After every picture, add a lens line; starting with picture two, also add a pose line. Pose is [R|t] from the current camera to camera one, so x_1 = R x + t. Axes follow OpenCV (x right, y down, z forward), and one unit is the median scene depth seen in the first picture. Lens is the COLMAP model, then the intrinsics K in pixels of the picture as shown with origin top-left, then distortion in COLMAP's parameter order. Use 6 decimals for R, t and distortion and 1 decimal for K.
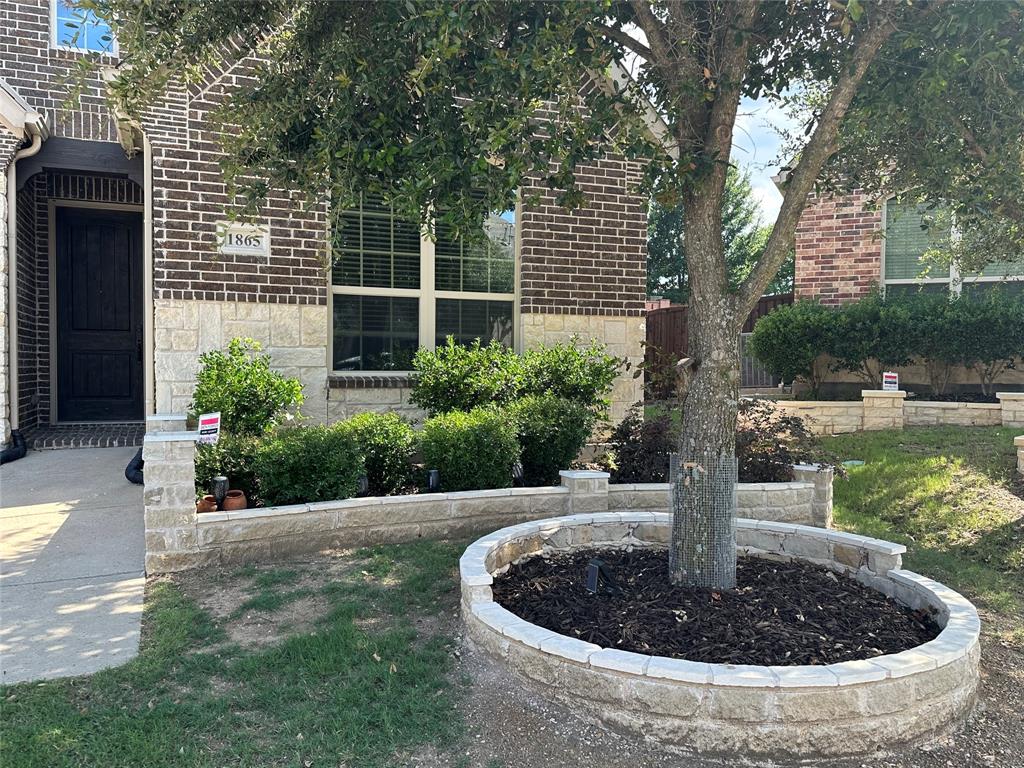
lens RADIAL K [[803.6, 0, 513.6], [0, 803.6, 390.2], [0, 0, 1]] dist [0.075119, -0.091943]
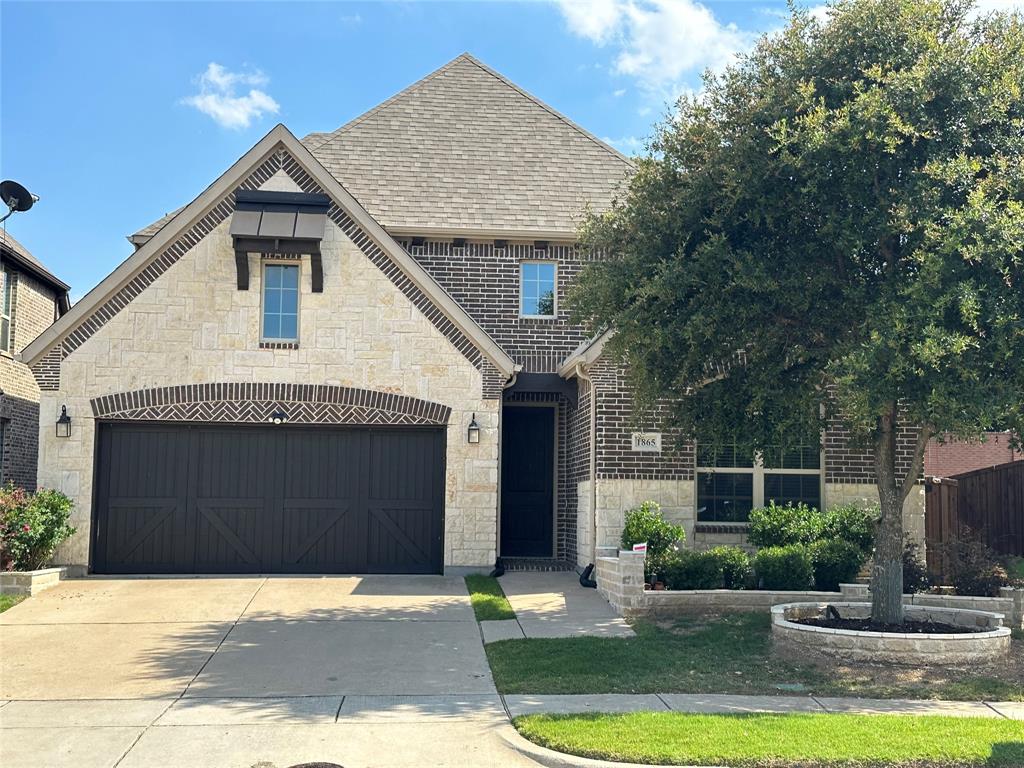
lens RADIAL K [[1261.1, 0, 506.9], [0, 1261.1, 394.2], [0, 0, 1]] dist [0.115059, 0.000000]
pose [[0.950399, -0.023429, -0.310150, 0.197476], [-0.015672, 0.992285, -0.122981, 0.039712], [0.310638, 0.121742, 0.942700, -1.502040]]
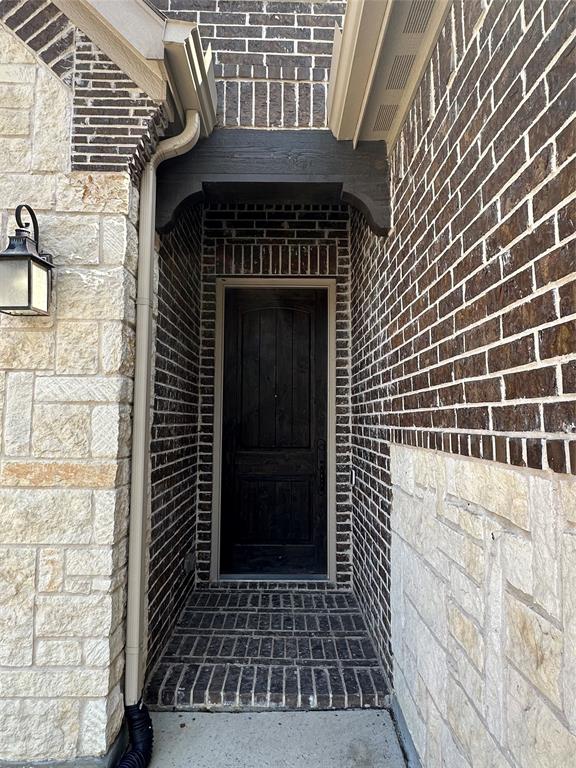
lens RADIAL K [[474.5, 0, 289.4], [0, 474.5, 384.3], [0, 0, 1]] dist [-0.002749, -0.001250]
pose [[0.927721, -0.030516, -0.372025, -0.460158], [-0.010869, 0.994022, -0.108640, -0.117289], [0.373116, 0.104831, 0.921843, 0.835051]]
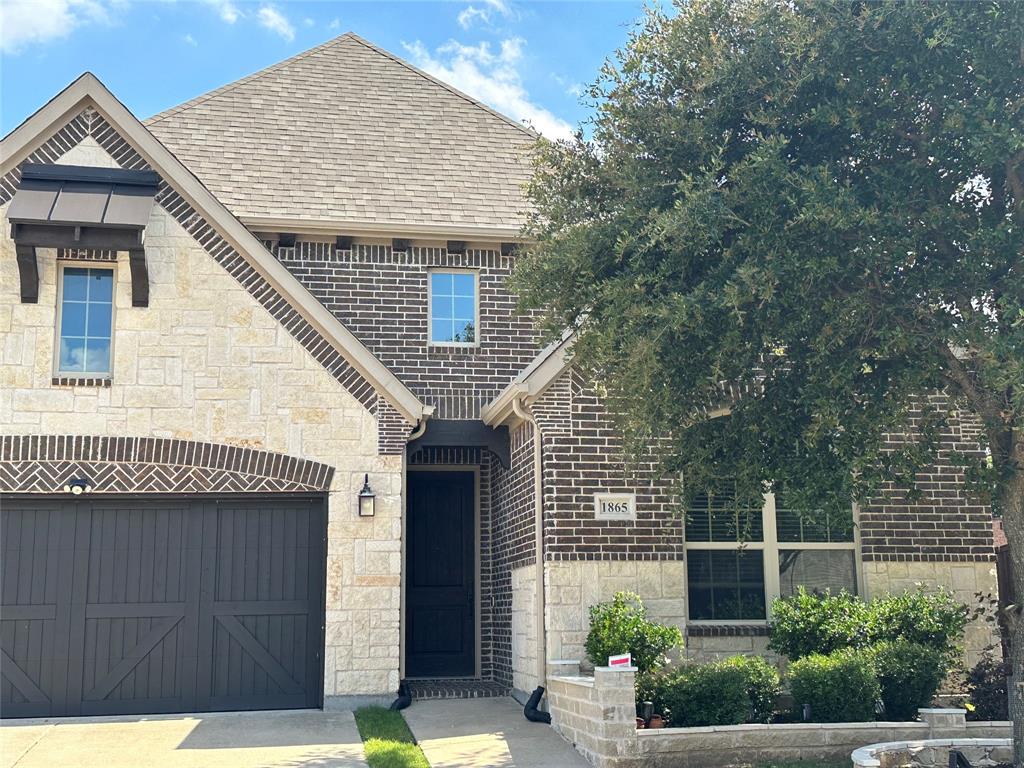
lens RADIAL K [[1261.1, 0, 511.0], [0, 1261.1, 396.2], [0, 0, 1]] dist [0.115059, 0.000000]
pose [[0.974295, -0.057796, -0.217735, -0.069221], [0.012318, 0.978751, -0.204684, 0.028505], [0.224939, 0.196741, 0.954304, -0.780459]]
